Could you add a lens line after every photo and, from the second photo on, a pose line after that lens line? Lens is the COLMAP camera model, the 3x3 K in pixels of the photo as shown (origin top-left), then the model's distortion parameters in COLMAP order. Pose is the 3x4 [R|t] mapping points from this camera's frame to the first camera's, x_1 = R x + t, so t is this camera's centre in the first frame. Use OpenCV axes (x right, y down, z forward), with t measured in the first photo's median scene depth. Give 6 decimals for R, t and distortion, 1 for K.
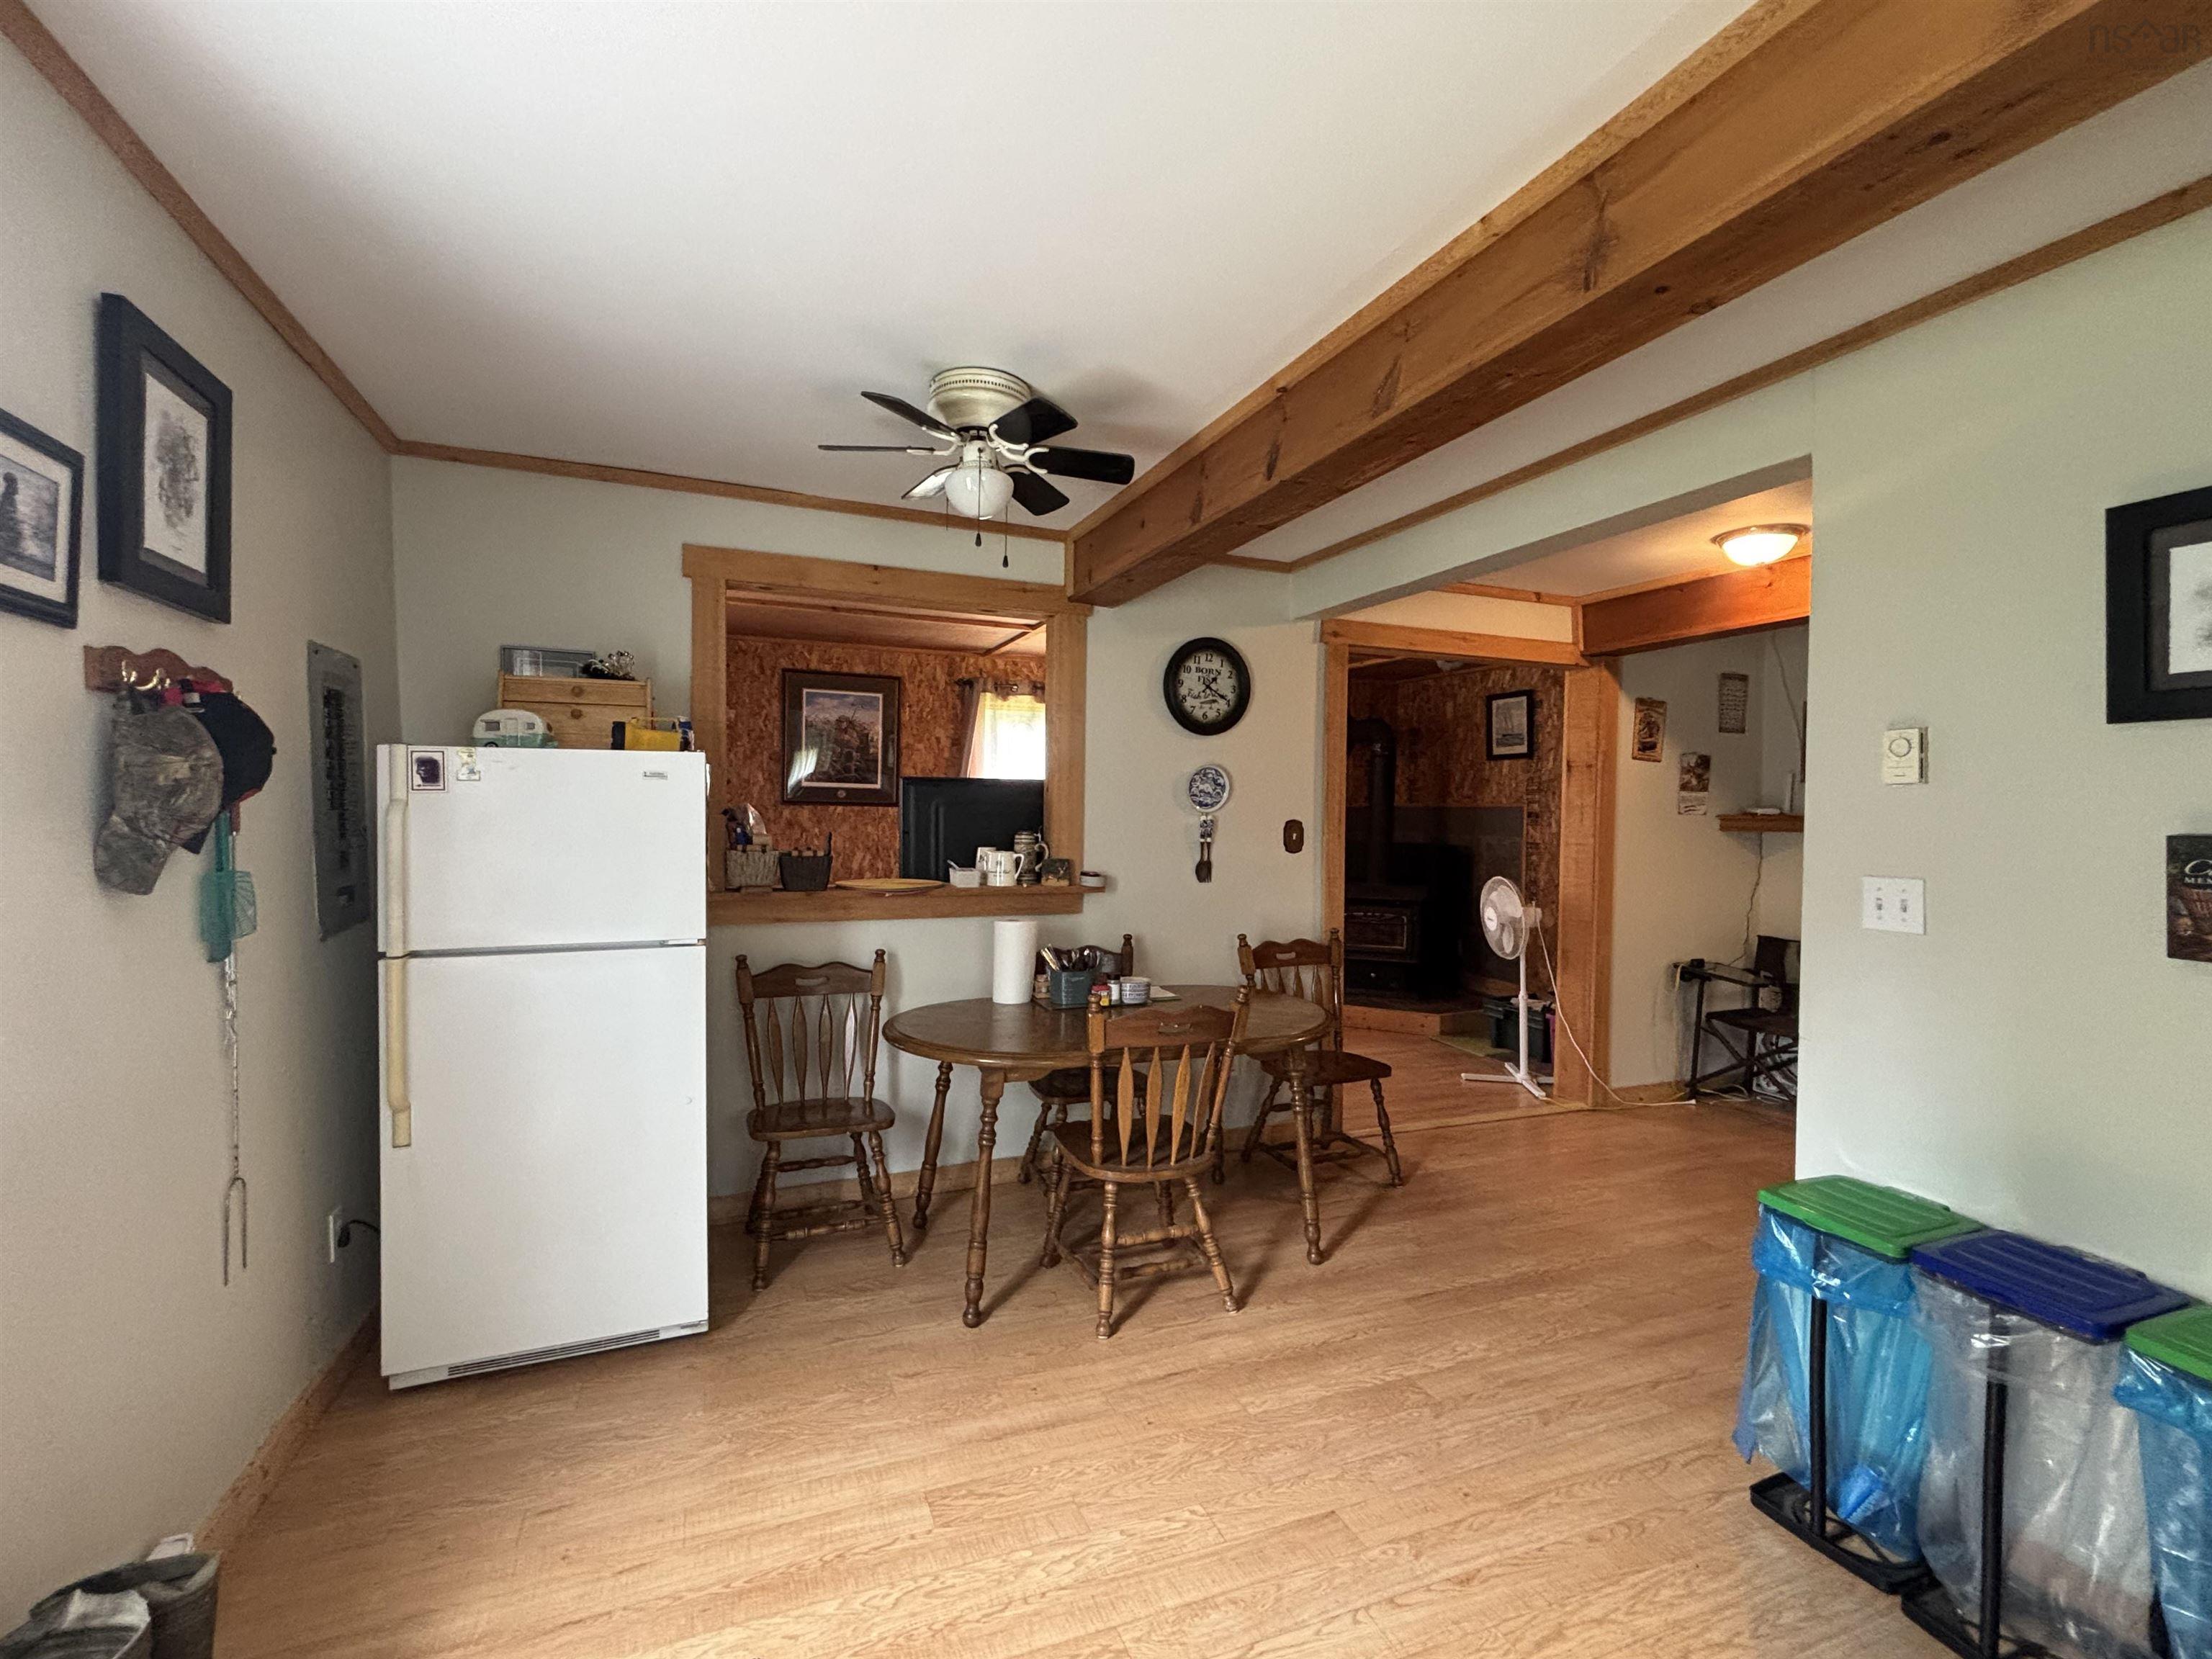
lens RADIAL K [[980.8, 0, 1103.3], [0, 980.8, 824.2], [0, 0, 1]] dist [0.003743, -0.001694]
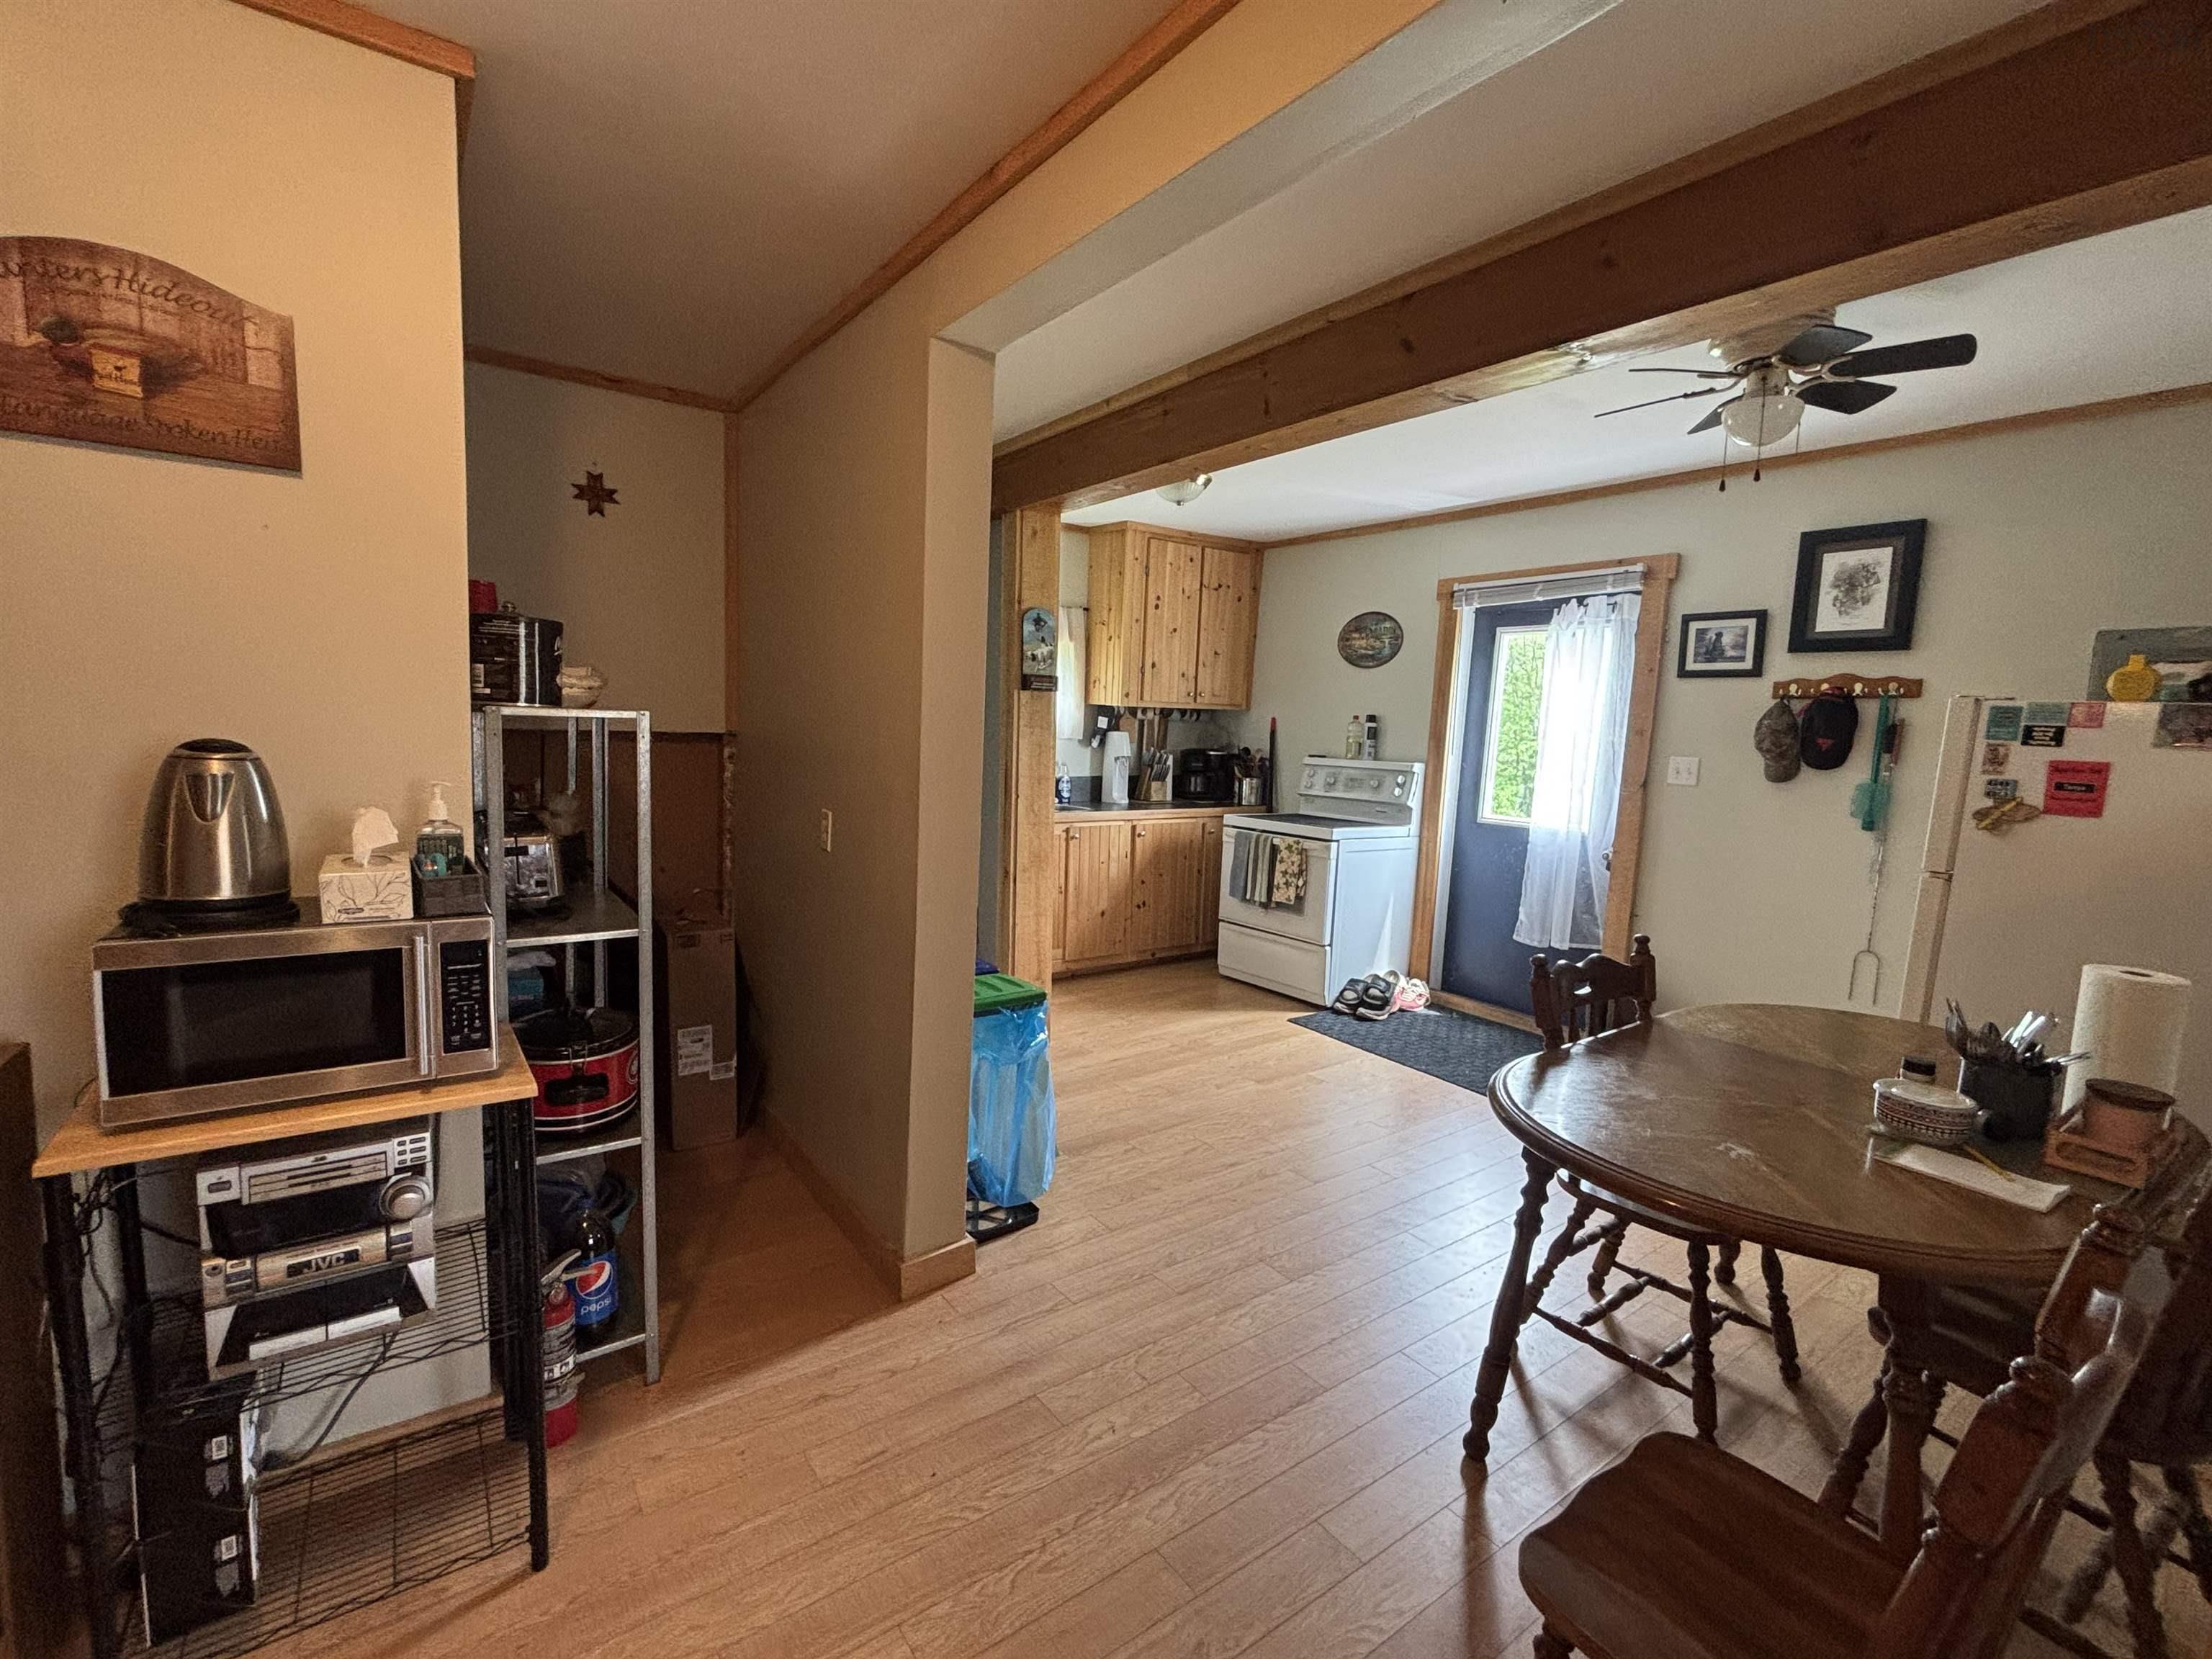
lens RADIAL K [[980.8, 0, 1091.1], [0, 980.8, 837.2], [0, 0, 1]] dist [0.003743, -0.001694]
pose [[-0.971789, -0.022015, -0.234823, 1.011287], [-0.053735, 0.990116, 0.129551, -0.015176], [0.229650, 0.138515, -0.963366, 2.478342]]
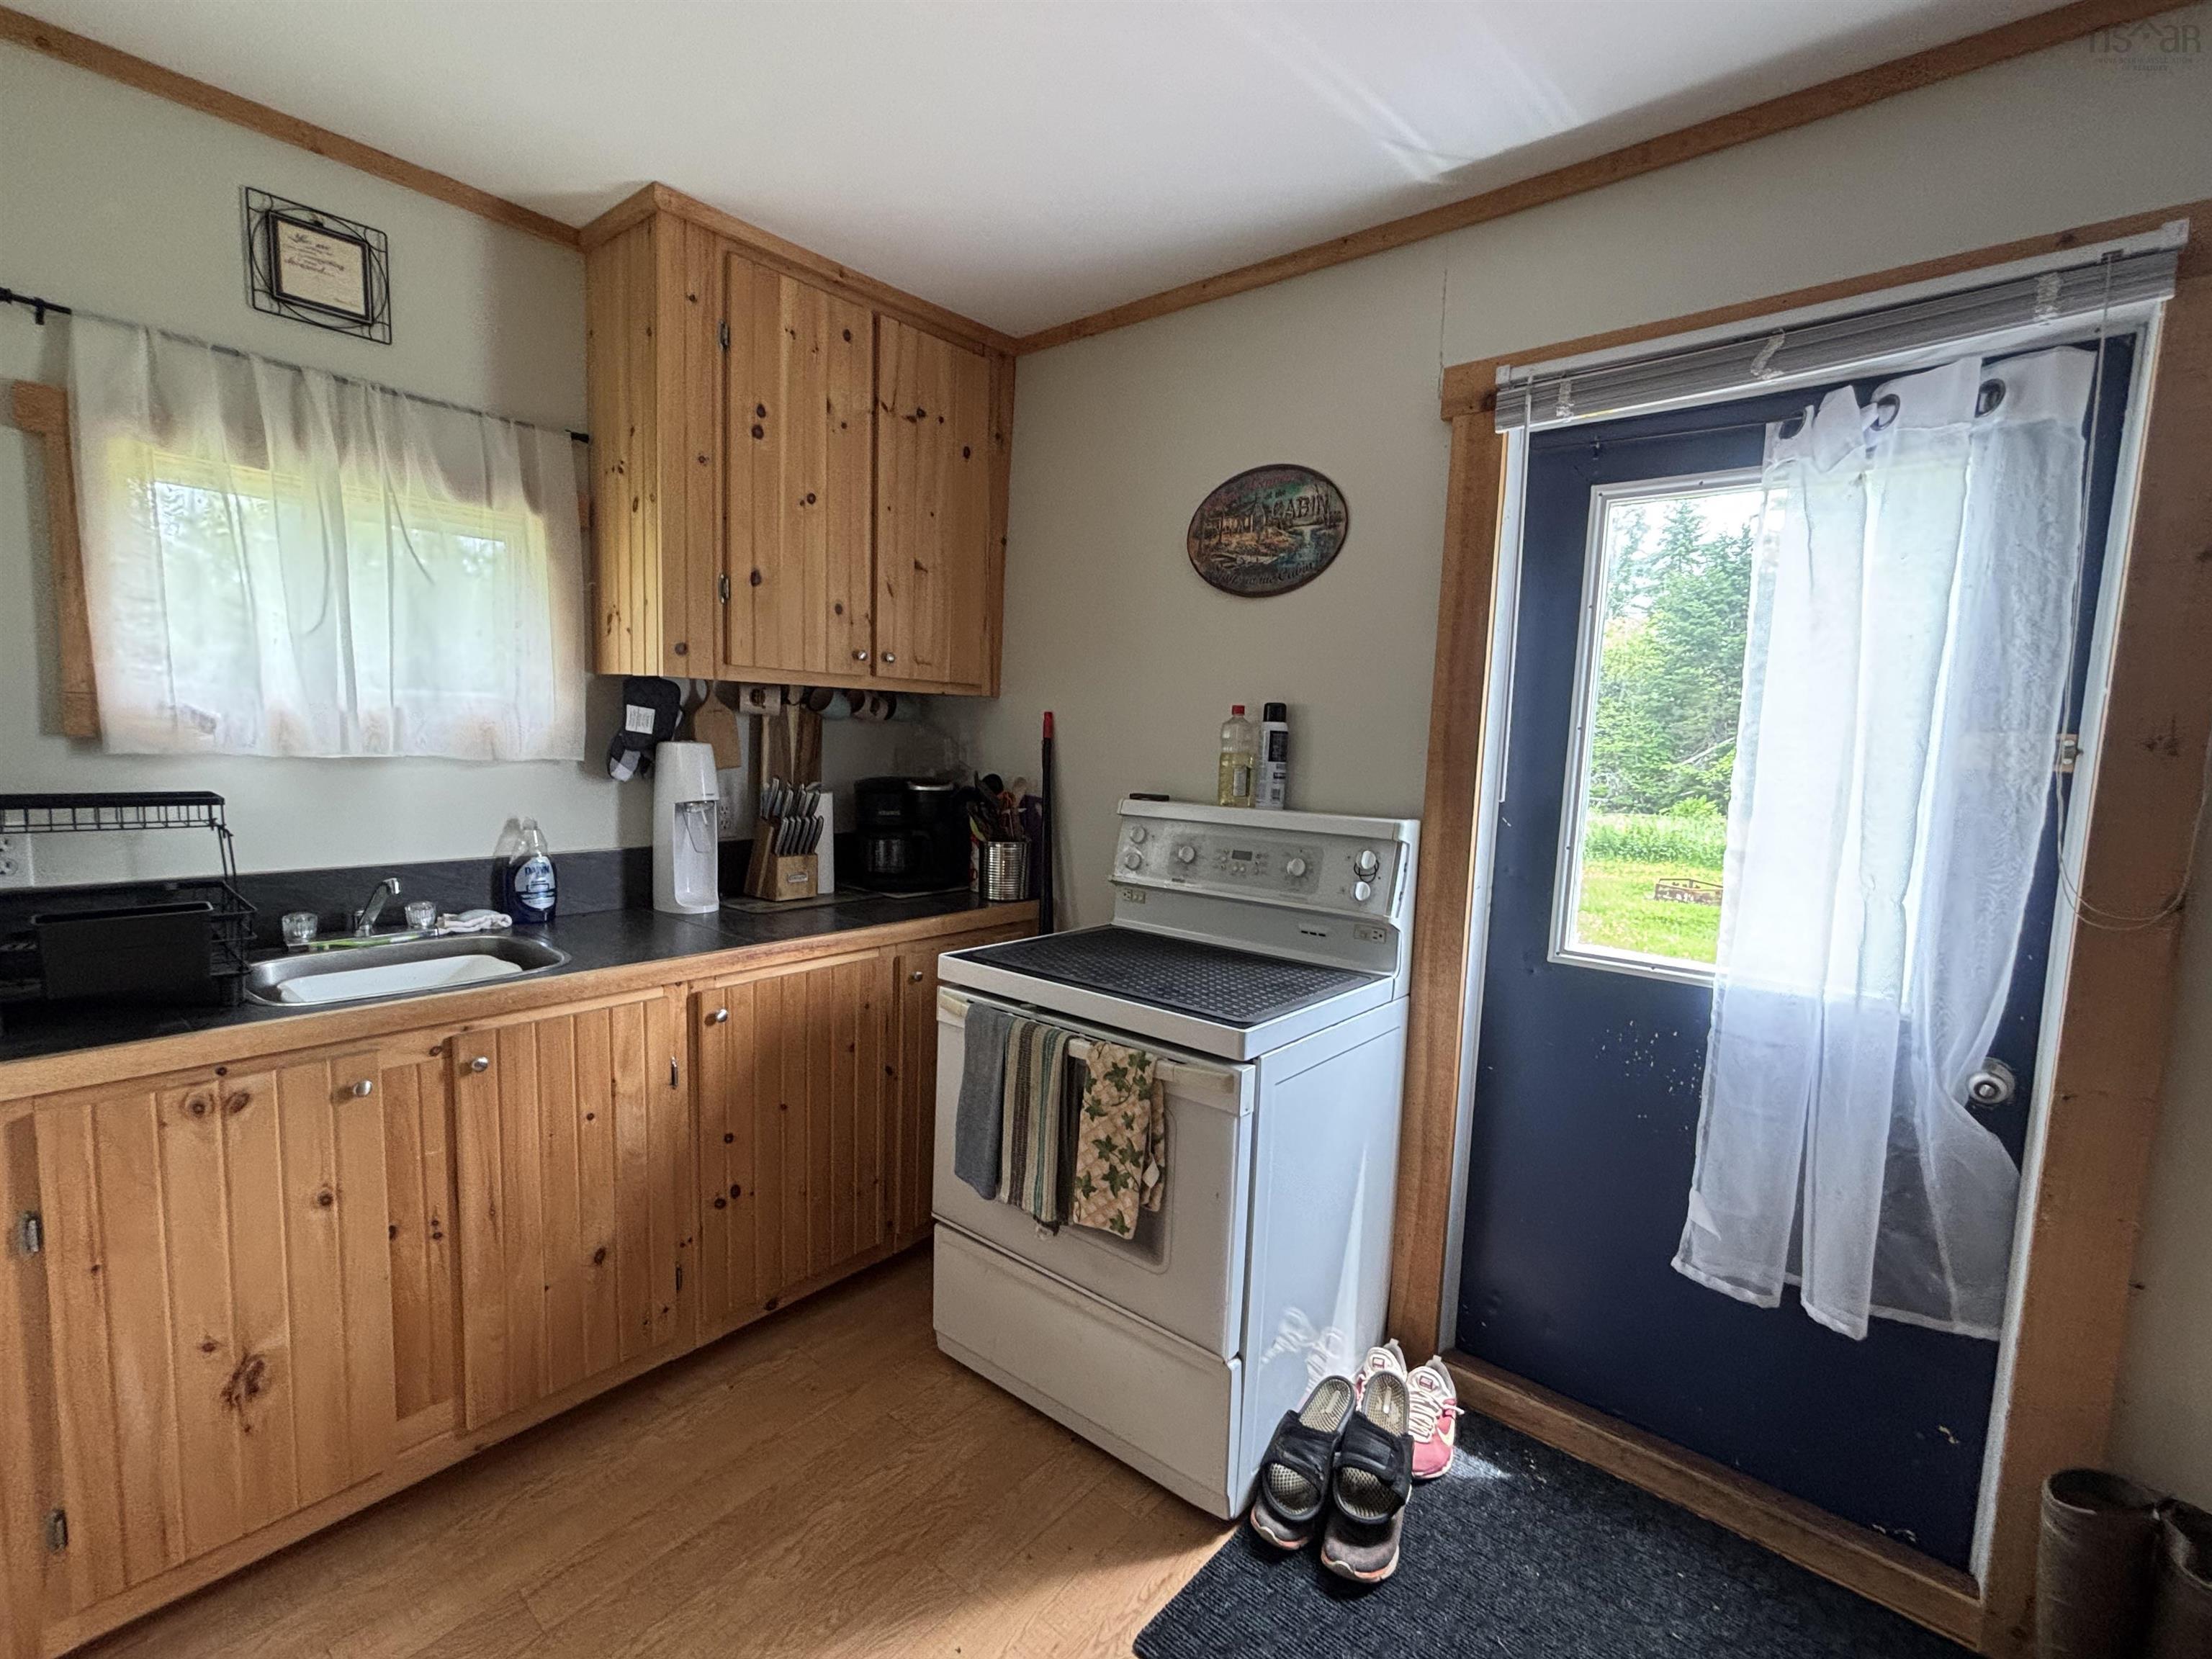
lens RADIAL K [[980.8, 0, 1136.1], [0, 980.8, 844.0], [0, 0, 1]] dist [0.003743, -0.001694]
pose [[-0.866844, 0.006718, -0.498534, 0.320183], [-0.057058, 0.992003, 0.112580, 0.004230], [0.495303, 0.126035, -0.859529, 0.851422]]
